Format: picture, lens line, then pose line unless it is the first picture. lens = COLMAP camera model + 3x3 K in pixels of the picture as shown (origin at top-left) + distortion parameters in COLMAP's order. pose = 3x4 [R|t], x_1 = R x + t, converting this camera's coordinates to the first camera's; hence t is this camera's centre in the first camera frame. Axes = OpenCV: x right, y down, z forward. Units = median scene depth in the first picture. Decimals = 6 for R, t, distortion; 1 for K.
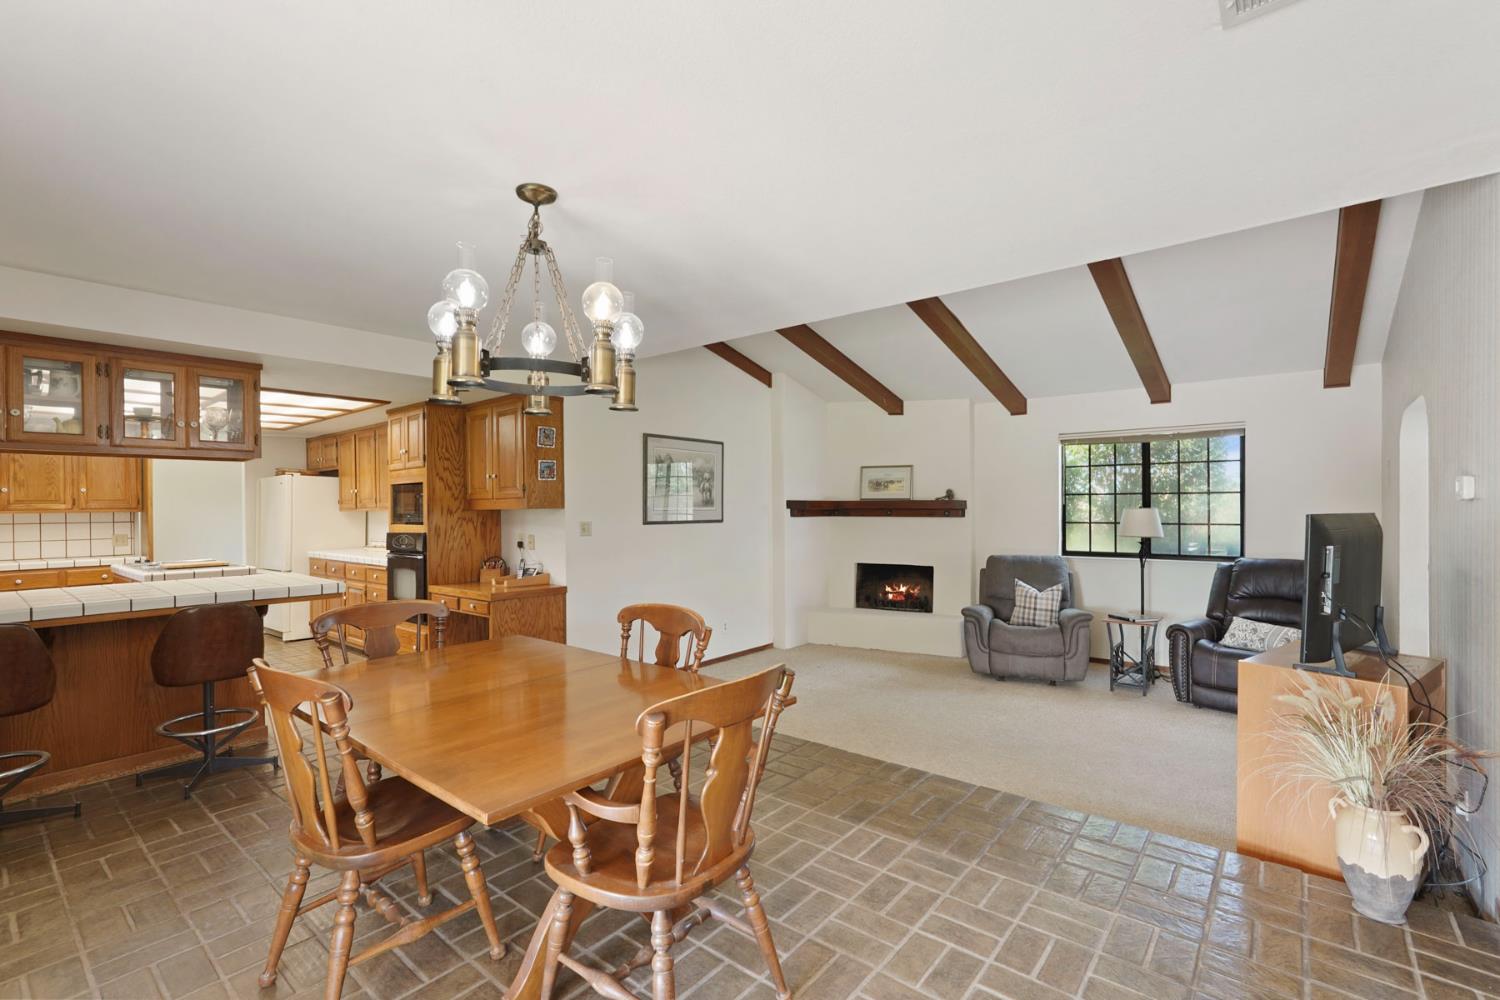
lens RADIAL K [[670.1, 0, 751.9], [0, 670.1, 512.3], [0, 0, 1]] dist [-0.005592, 0.002258]
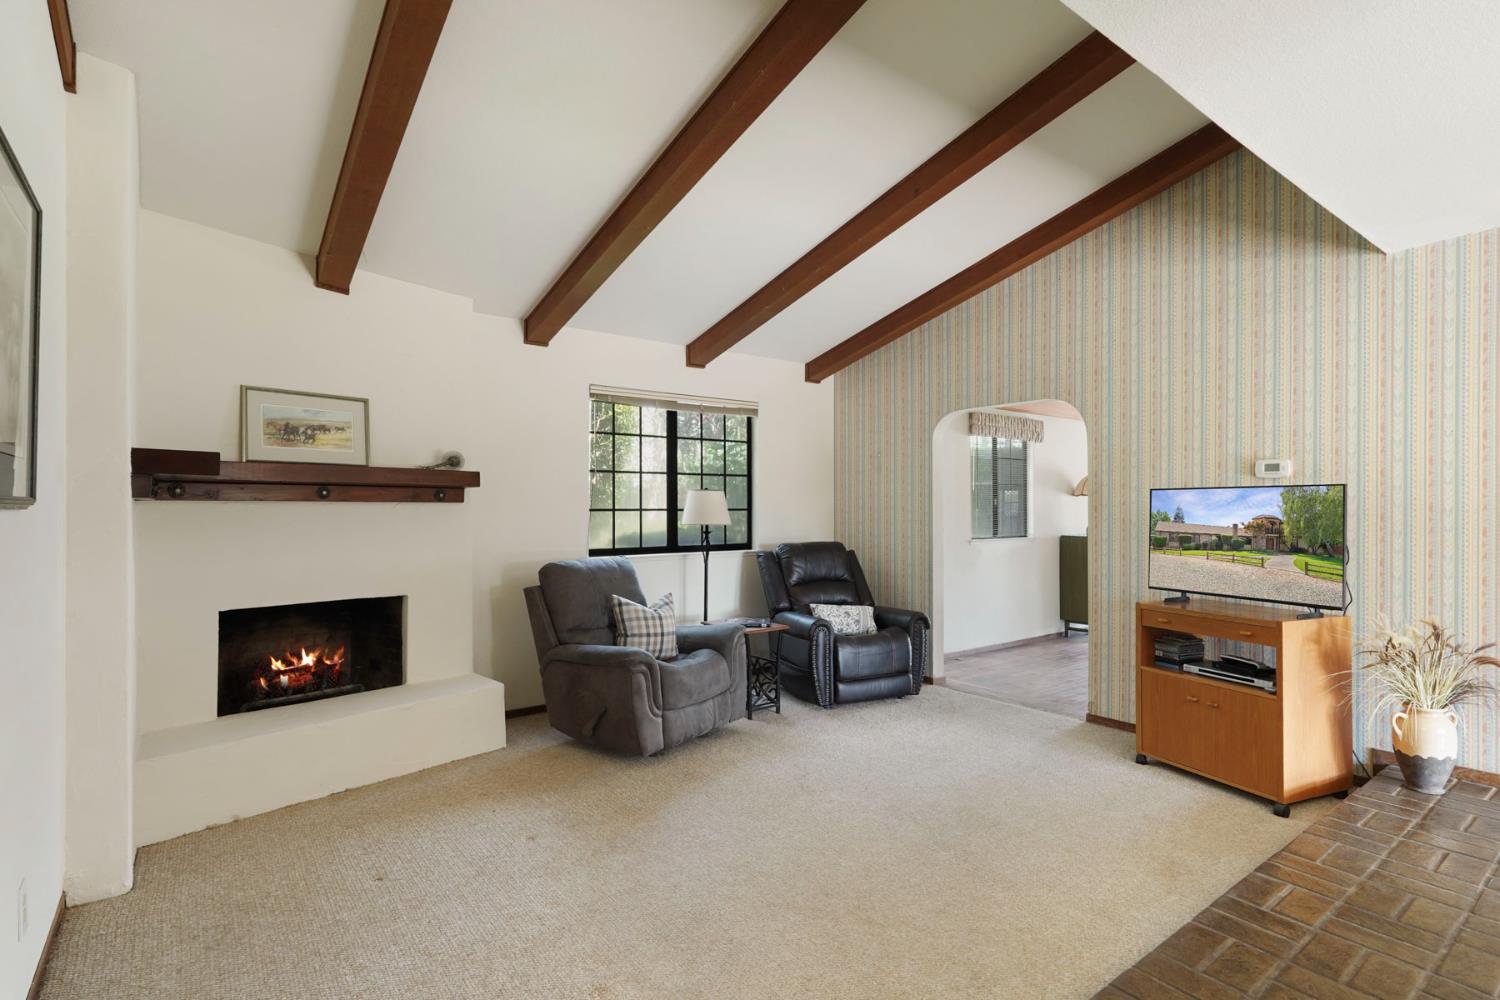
lens RADIAL K [[750.7, 0, 754.4], [0, 750.7, 500.4], [0, 0, 1]] dist [0.014576, 0.002010]
pose [[0.203721, 0.001048, 0.979028, -0.259475], [-0.004285, 0.999991, -0.000179, 0.004461], [-0.979020, -0.004158, 0.203724, 0.619744]]
